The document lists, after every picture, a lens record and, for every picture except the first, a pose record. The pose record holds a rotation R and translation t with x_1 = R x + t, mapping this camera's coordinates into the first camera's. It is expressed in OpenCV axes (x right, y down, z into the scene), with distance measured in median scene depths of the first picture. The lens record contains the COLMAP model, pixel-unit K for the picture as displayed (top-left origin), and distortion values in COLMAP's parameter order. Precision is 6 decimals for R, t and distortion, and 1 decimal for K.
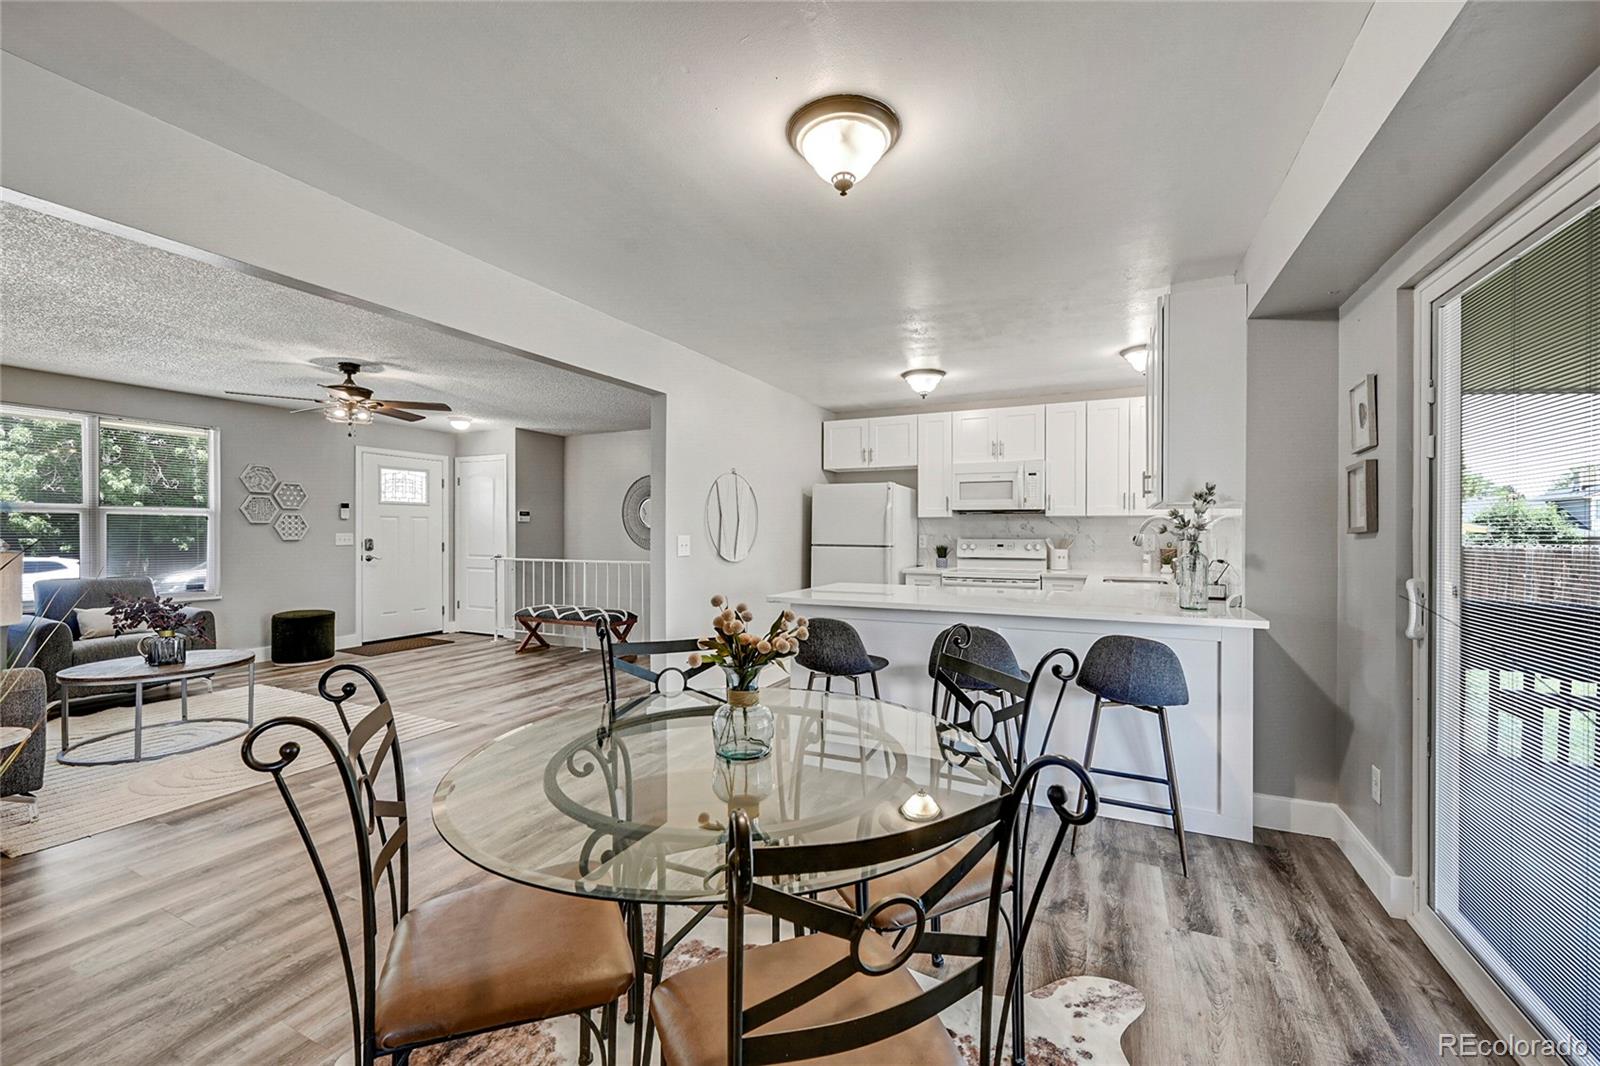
lens RADIAL K [[637.1, 0, 799.4], [0, 637.1, 536.4], [0, 0, 1]] dist [-0.001651, 0.000021]
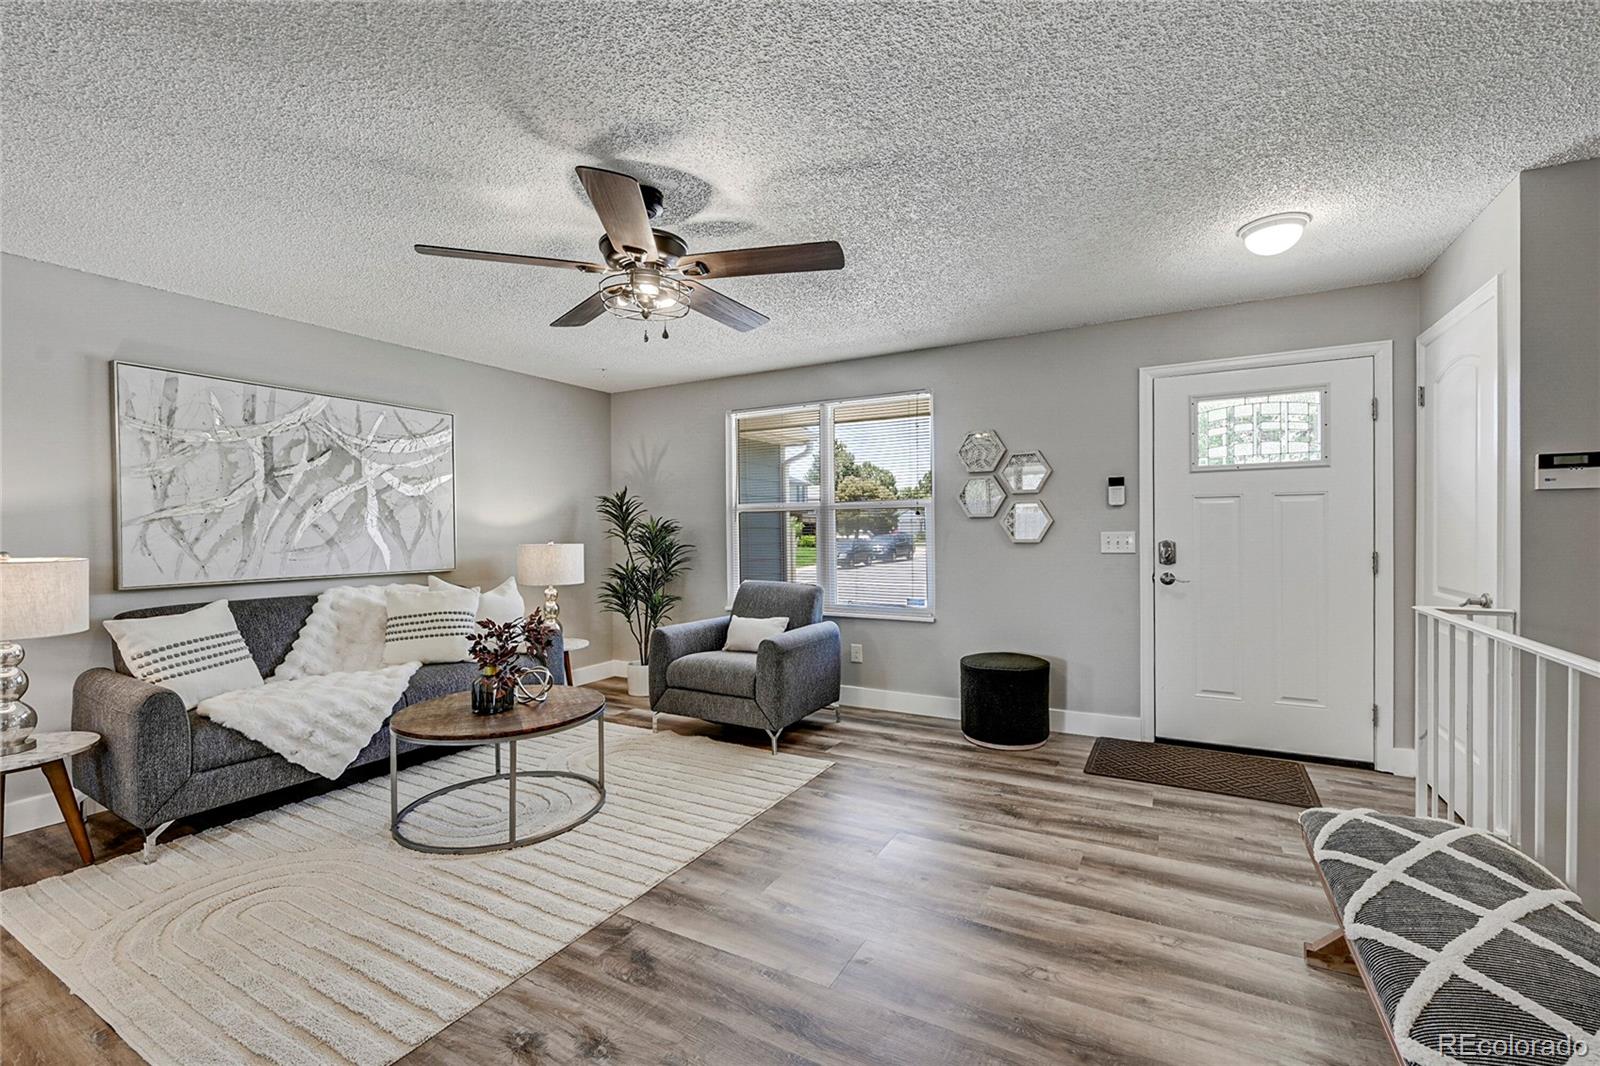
lens RADIAL K [[637.1, 0, 809.9], [0, 637.1, 535.1], [0, 0, 1]] dist [-0.001651, 0.000021]
pose [[-0.045550, 0.005698, -0.998946, -0.148634], [0.002982, 0.999980, 0.005568, -0.005403], [0.998958, -0.002726, -0.045566, 0.750408]]
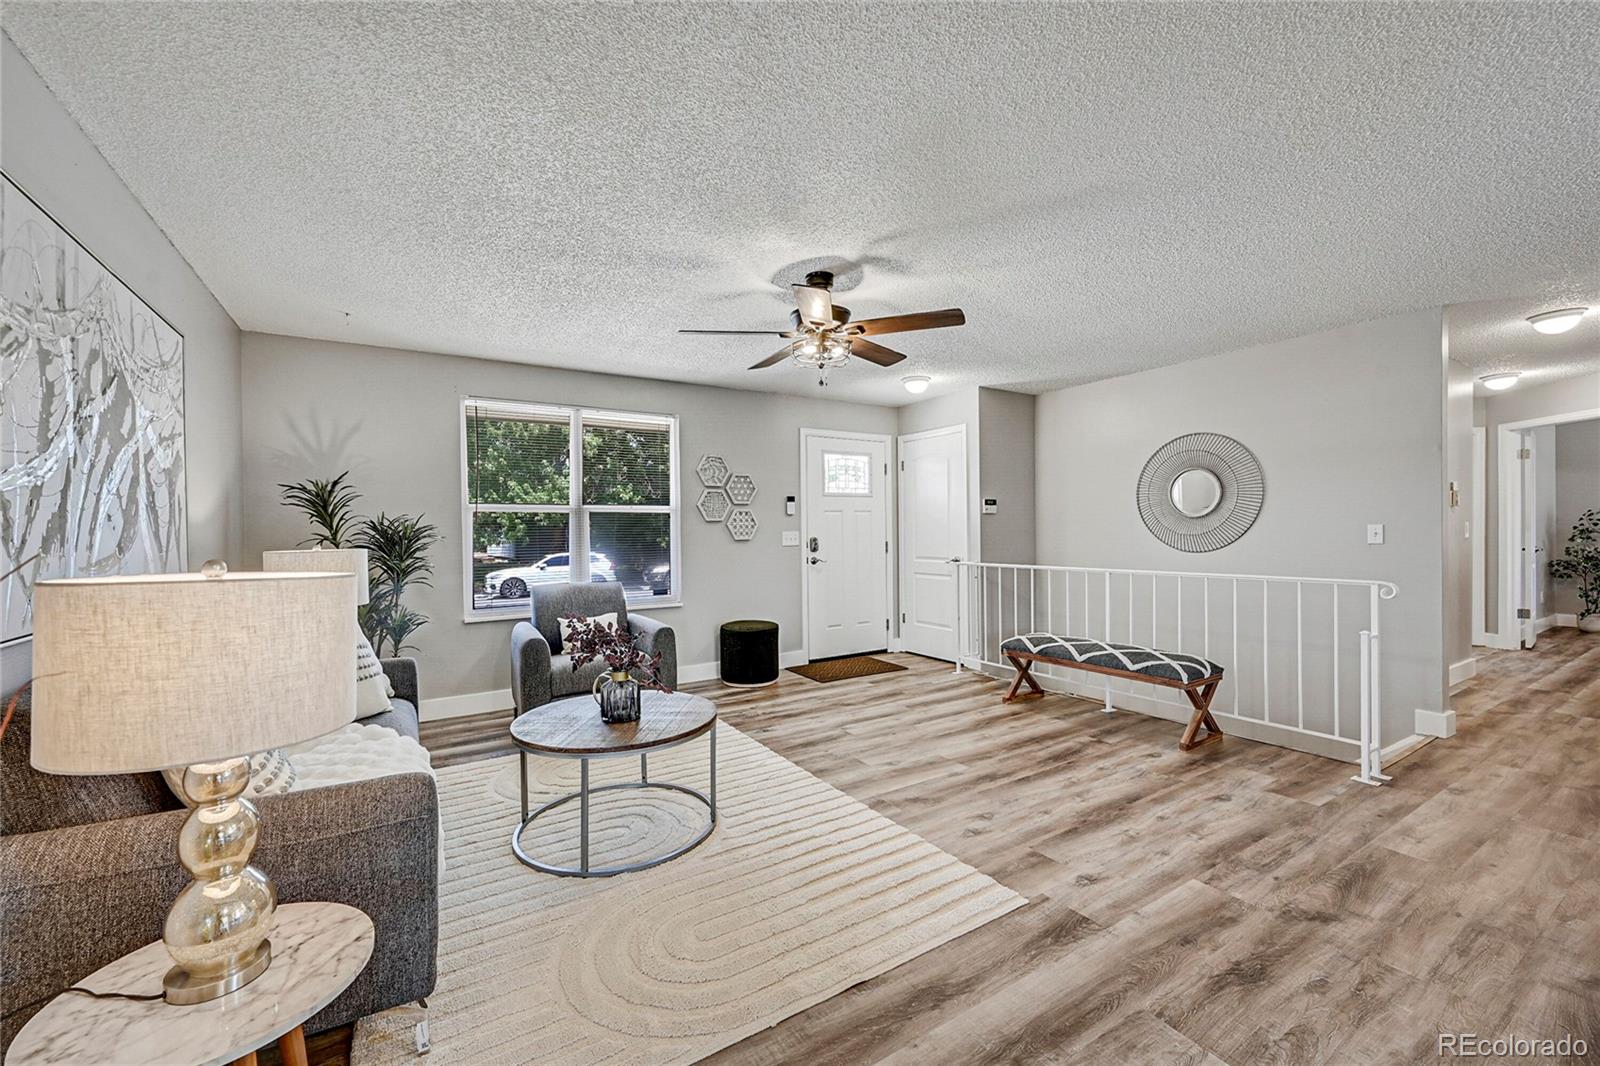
lens RADIAL K [[637.1, 0, 791.8], [0, 637.1, 533.9], [0, 0, 1]] dist [-0.001651, 0.000021]
pose [[0.839736, -0.009902, -0.542904, -0.249207], [0.011417, 0.999935, -0.000578, -0.000999], [0.542875, -0.005713, 0.839794, 0.283391]]
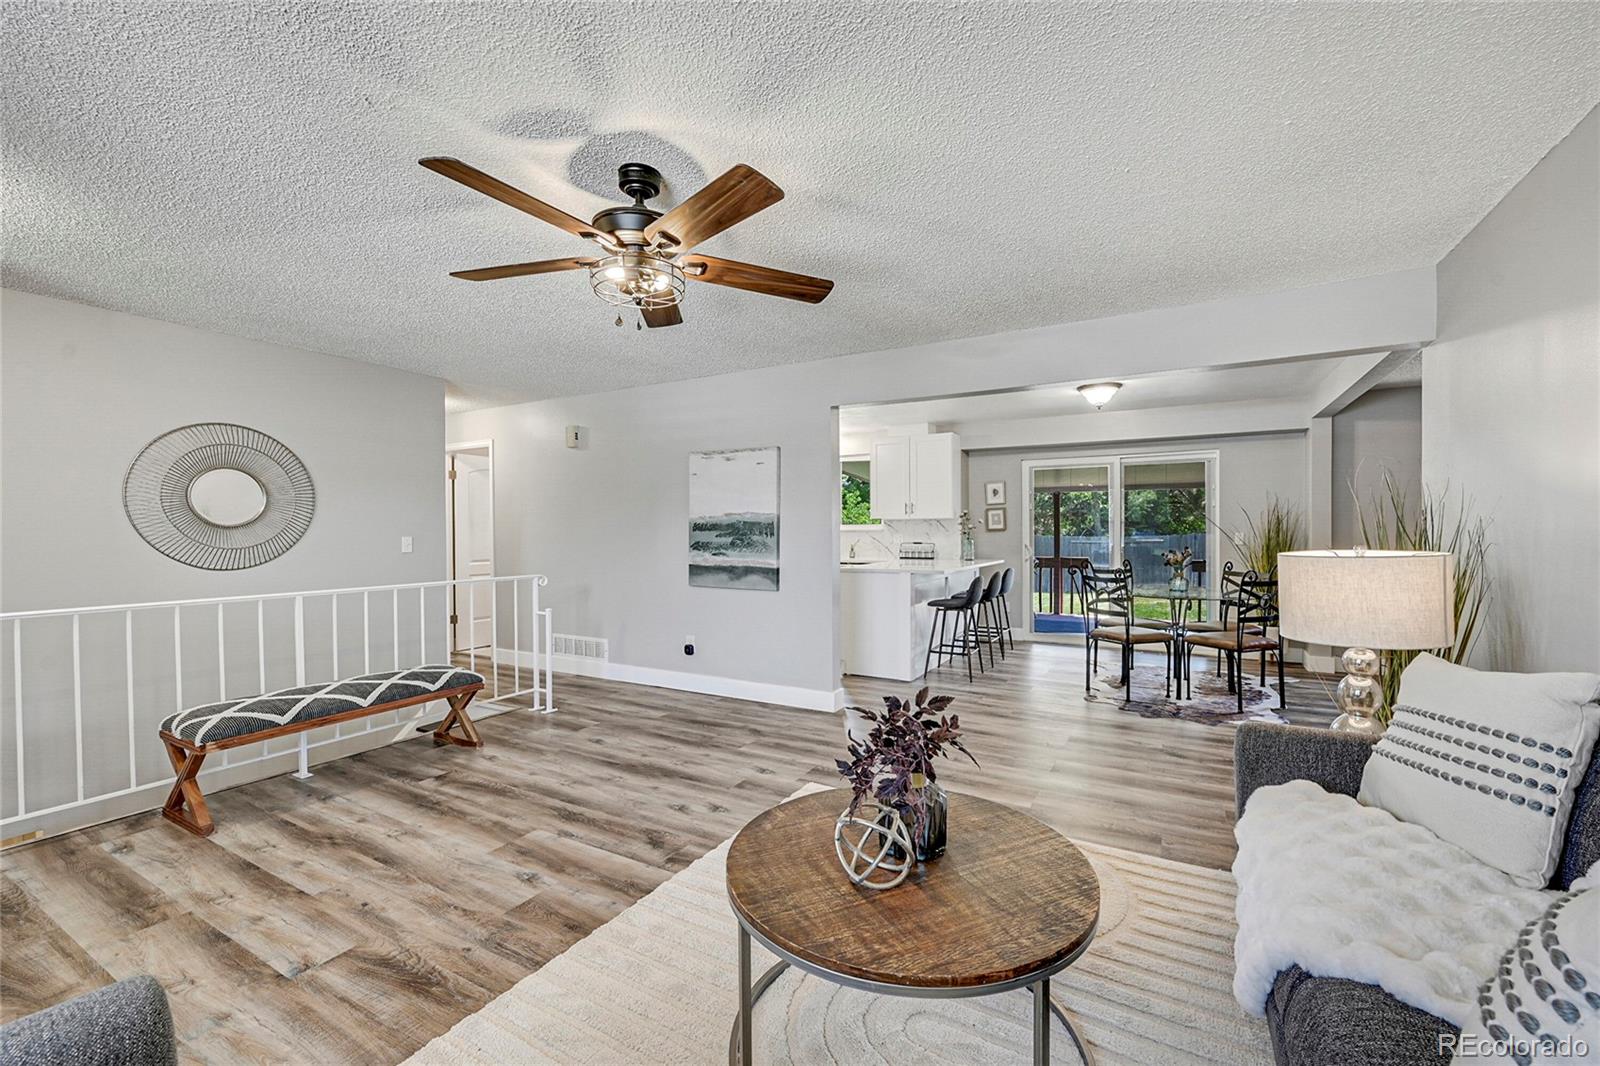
lens RADIAL K [[637.1, 0, 767.2], [0, 637.1, 542.1], [0, 0, 1]] dist [-0.001651, 0.000021]
pose [[0.128119, -0.022773, 0.991497, -0.754301], [0.013358, 0.999685, 0.021235, -0.007793], [-0.991669, 0.010524, 0.128383, 0.557678]]
